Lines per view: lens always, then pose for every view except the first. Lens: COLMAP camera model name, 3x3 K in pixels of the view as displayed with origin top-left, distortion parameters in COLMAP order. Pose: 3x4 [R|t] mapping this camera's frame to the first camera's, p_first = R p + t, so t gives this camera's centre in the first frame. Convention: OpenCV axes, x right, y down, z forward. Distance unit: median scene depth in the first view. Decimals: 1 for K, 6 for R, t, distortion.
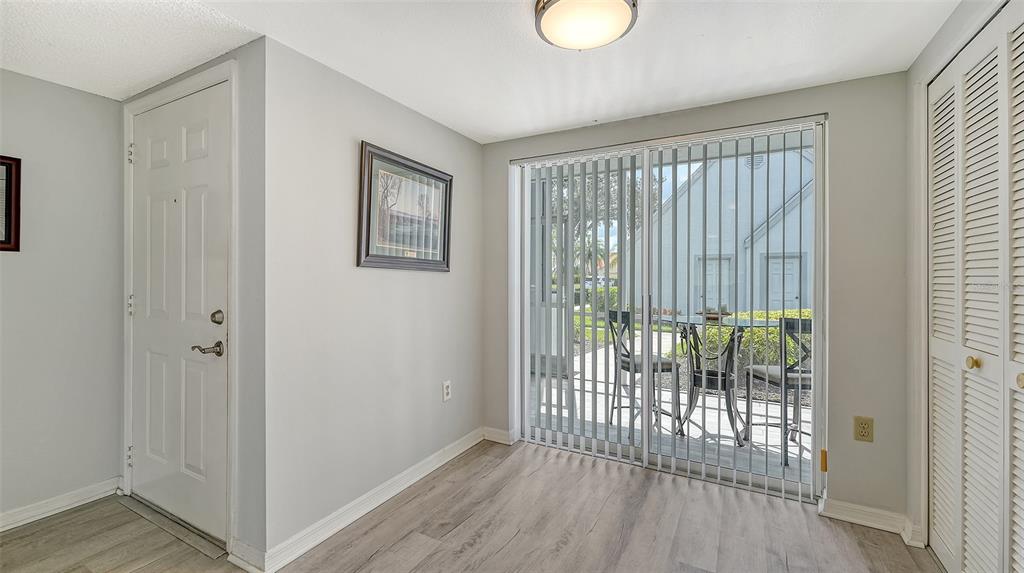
lens RADIAL K [[421.6, 0, 498.7], [0, 421.6, 279.6], [0, 0, 1]] dist [0.000443, -0.000212]
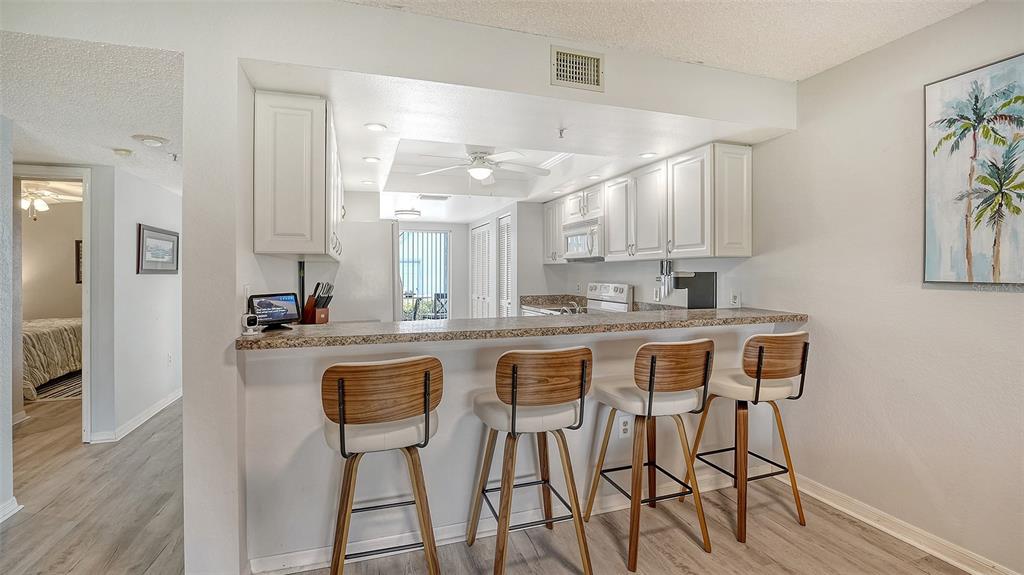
lens RADIAL K [[428.7, 0, 511.7], [0, 428.7, 275.6], [0, 0, 1]] dist [-0.019584, -0.000019]
pose [[0.653330, -0.008883, 0.757022, -1.239422], [0.012325, 0.999923, 0.001096, -0.022962], [-0.756973, 0.008615, 0.653389, -1.329419]]
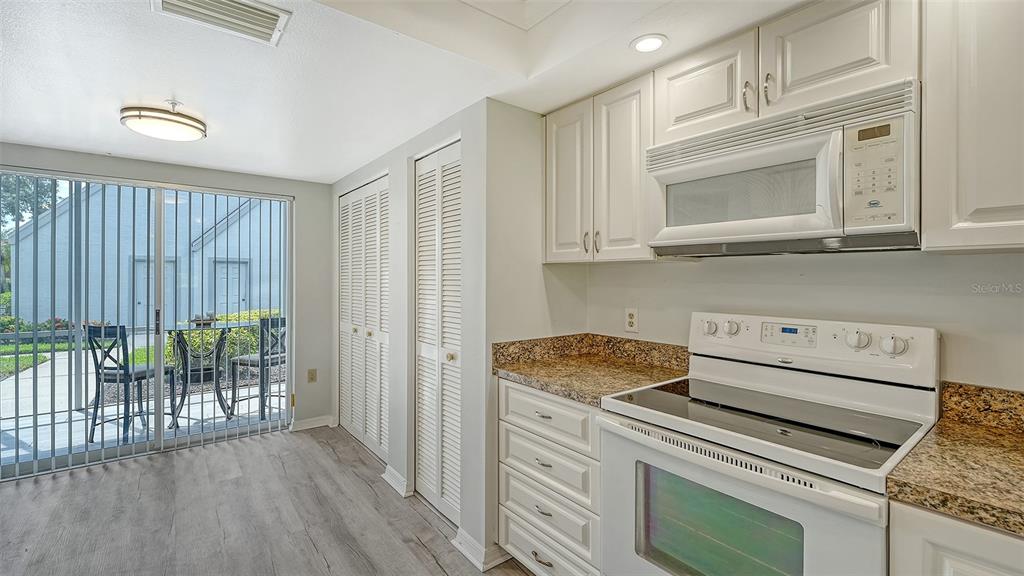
lens RADIAL K [[440.7, 0, 514.4], [0, 440.7, 279.5], [0, 0, 1]] dist [0.002745, 0.000045]
pose [[0.378344, 0.002639, 0.925661, -0.439698], [0.003210, 0.999986, -0.004163, -0.037308], [-0.925660, 0.004546, 0.378330, -0.410079]]
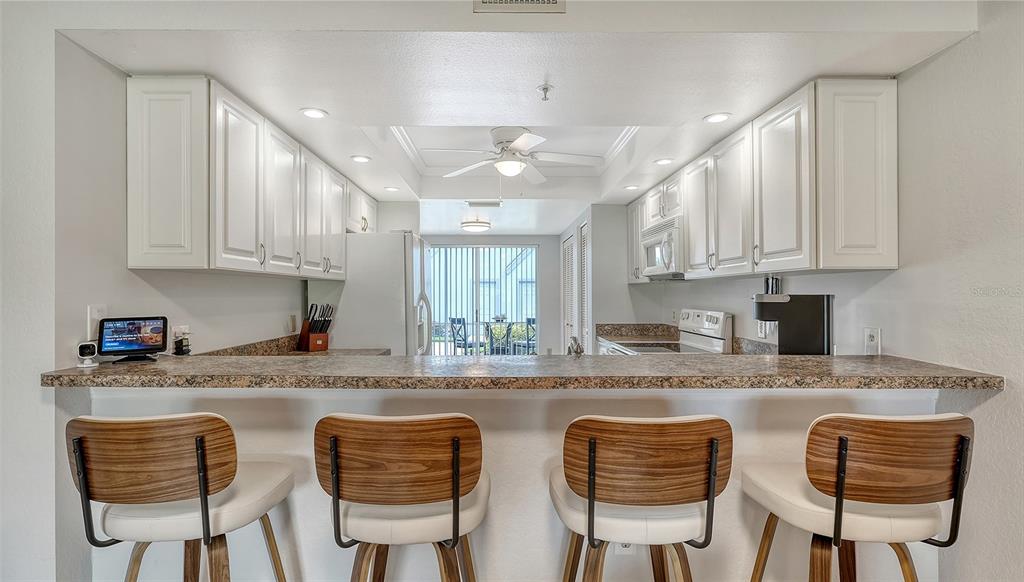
lens RADIAL K [[478.5, 0, 512.0], [0, 478.5, 291.0], [0, 0, 1]] dist [0.000884, 0.000187]
pose [[0.855612, 0.004918, 0.517595, -0.878261], [0.003716, 0.999871, -0.015644, -0.020895], [-0.517605, 0.015308, 0.855483, -1.391972]]
